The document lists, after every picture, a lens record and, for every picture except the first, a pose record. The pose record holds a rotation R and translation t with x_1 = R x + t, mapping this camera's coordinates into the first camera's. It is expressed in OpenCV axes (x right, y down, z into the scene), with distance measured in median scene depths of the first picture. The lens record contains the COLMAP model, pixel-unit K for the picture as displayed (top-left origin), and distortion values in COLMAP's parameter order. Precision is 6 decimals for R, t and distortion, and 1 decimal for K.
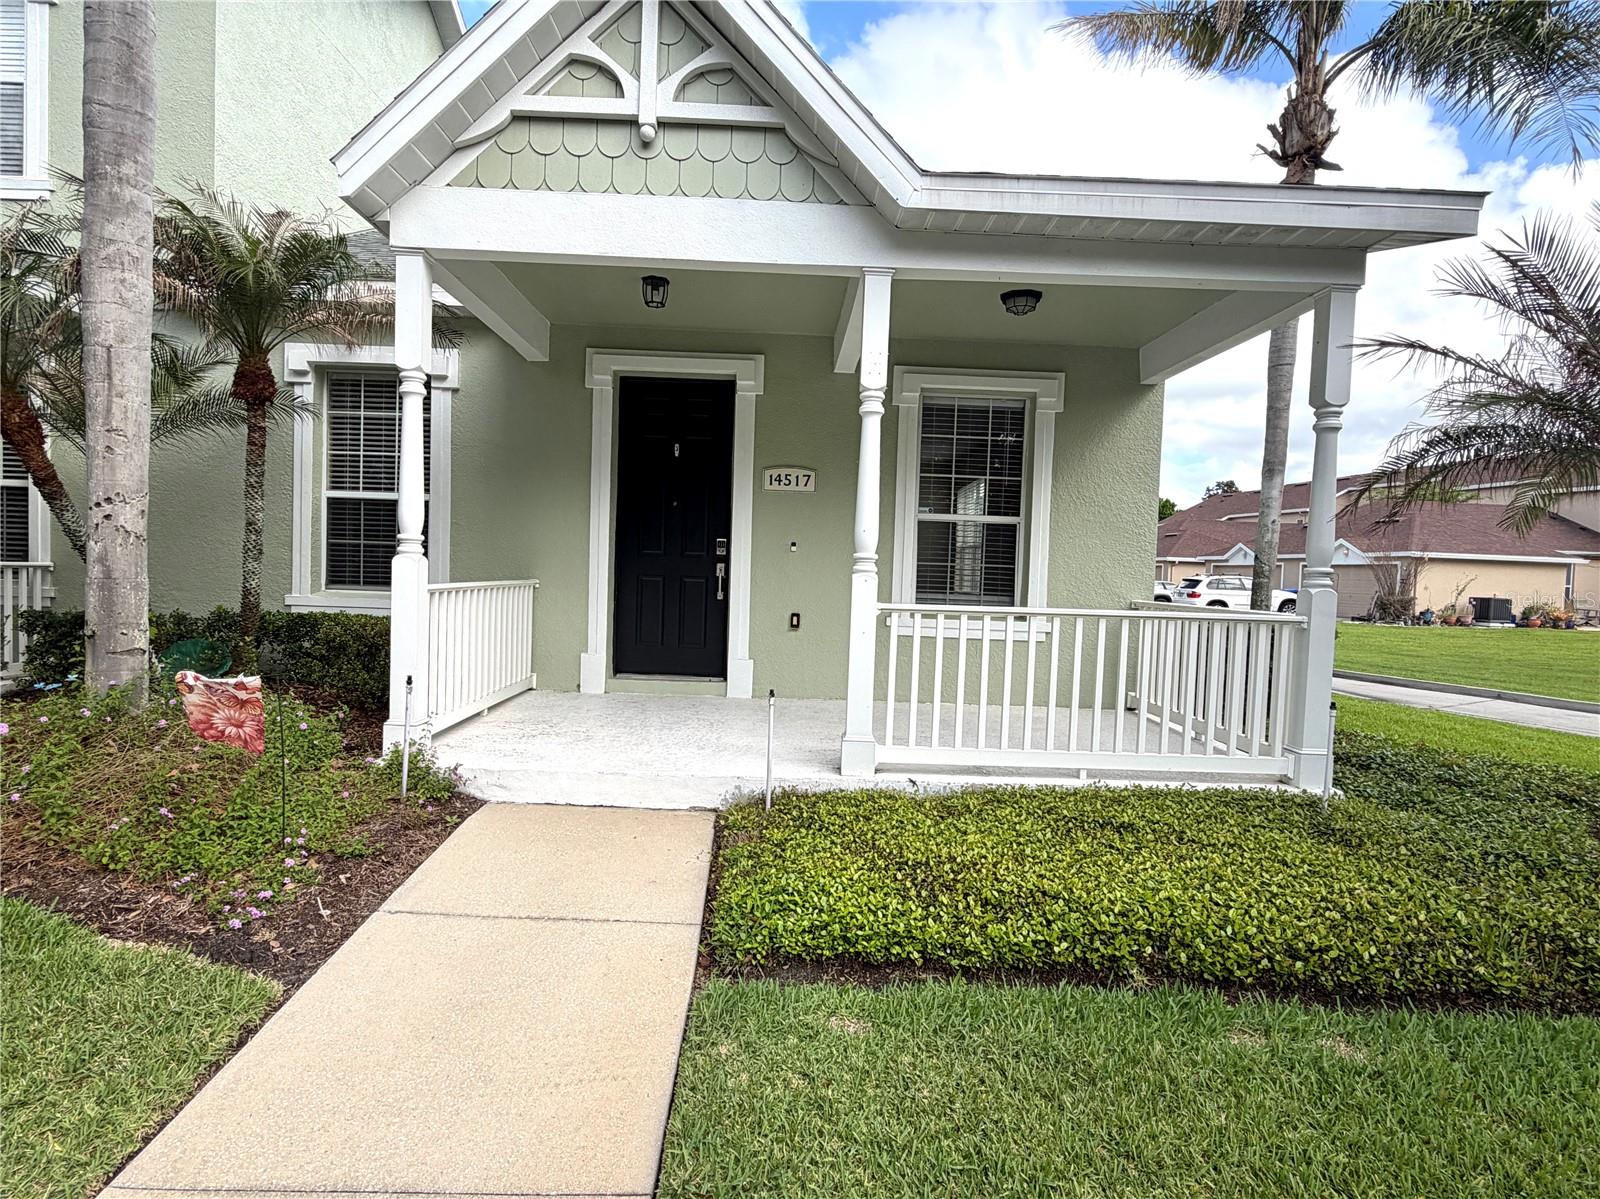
lens RADIAL K [[817.5, 0, 796.6], [0, 817.5, 599.2], [0, 0, 1]] dist [0.000998, 0.000307]
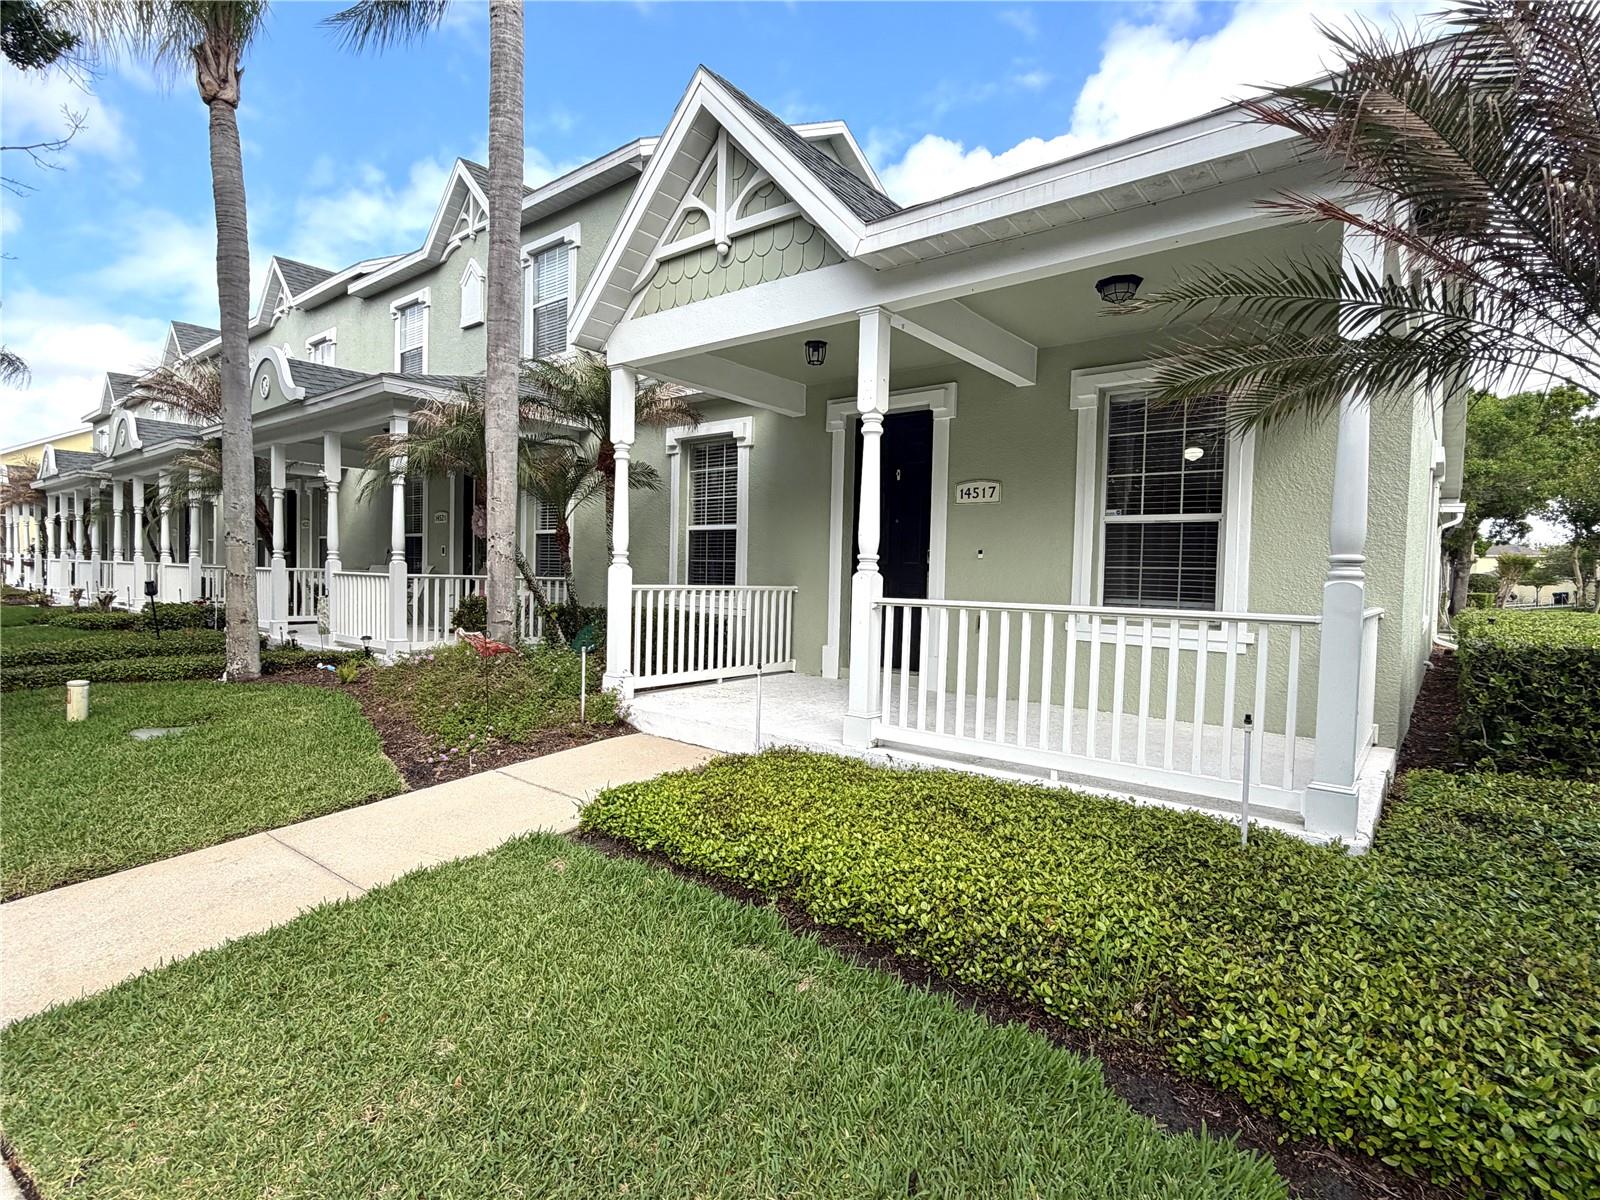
lens RADIAL K [[770.4, 0, 801.5], [0, 770.4, 601.9], [0, 0, 1]] dist [0.006013, 0.000246]
pose [[0.780547, 0.008503, -0.625040, 0.515922], [-0.022231, 0.999653, -0.014164, 0.021024], [0.624702, 0.024951, 0.780465, 0.069866]]
